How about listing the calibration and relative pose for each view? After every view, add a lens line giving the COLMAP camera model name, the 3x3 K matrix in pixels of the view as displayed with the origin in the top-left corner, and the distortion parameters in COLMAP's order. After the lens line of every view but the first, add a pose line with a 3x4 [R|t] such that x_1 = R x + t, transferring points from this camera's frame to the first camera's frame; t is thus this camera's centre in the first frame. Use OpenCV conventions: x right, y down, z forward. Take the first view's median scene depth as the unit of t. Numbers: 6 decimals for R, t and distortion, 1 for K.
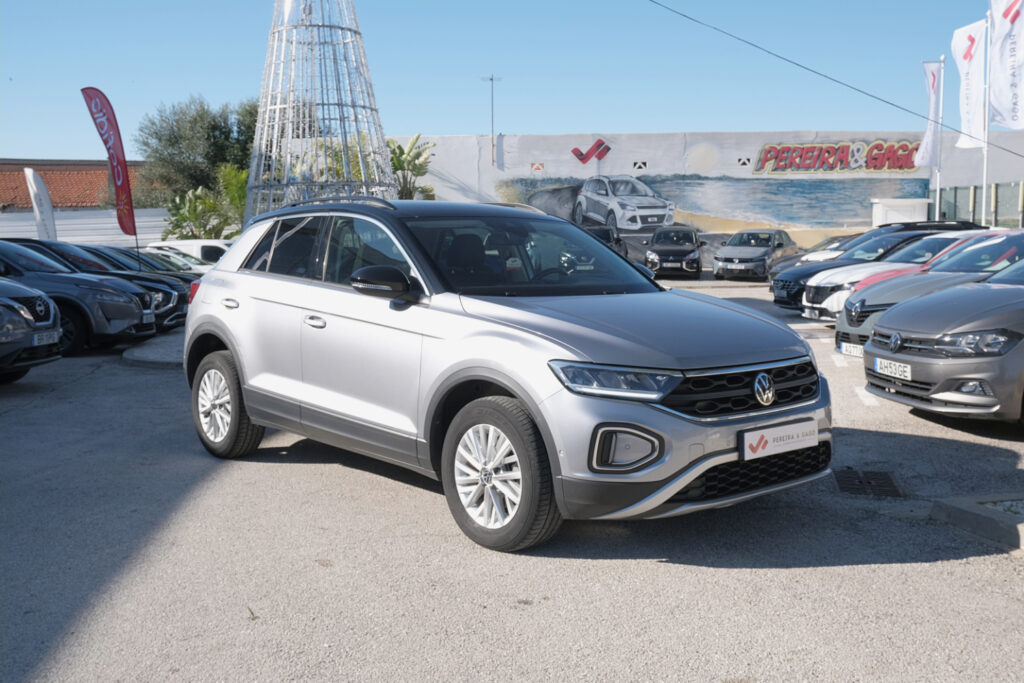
lens RADIAL K [[1068.2, 0, 511.9], [0, 1068.2, 342.4], [0, 0, 1]] dist [-0.031840, 0.000000]
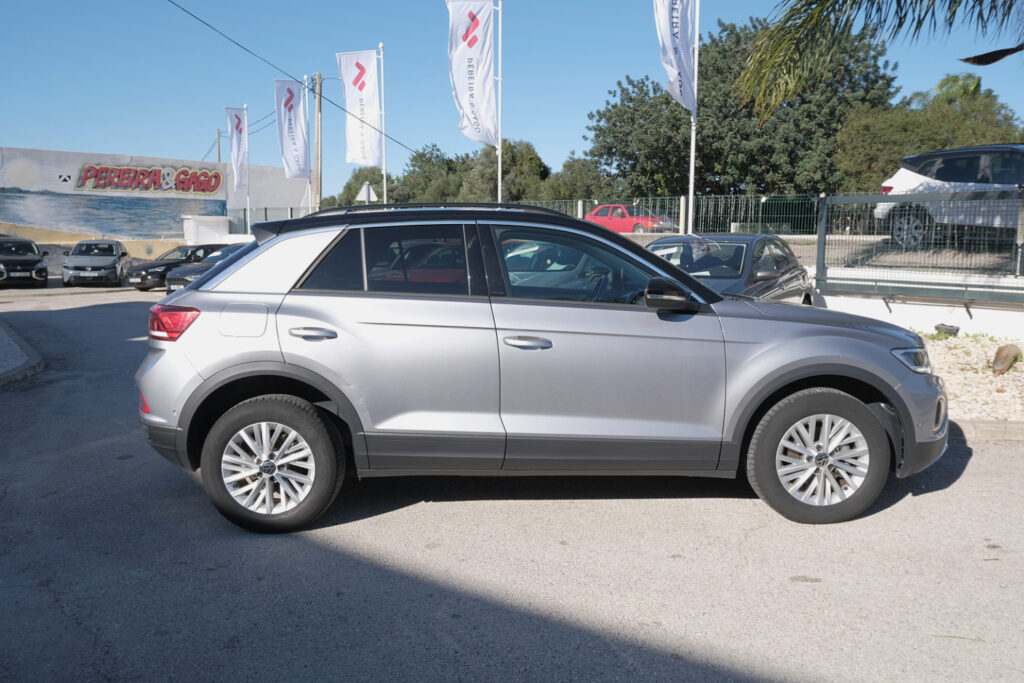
lens RADIAL K [[816.1, 0, 511.1], [0, 816.1, 339.7], [0, 0, 1]] dist [-0.014860, -0.001943]
pose [[0.631230, -0.088697, 0.770507, -0.152997], [0.076997, 0.995698, 0.051540, -0.012293], [-0.771764, 0.026794, 0.635344, 0.121836]]
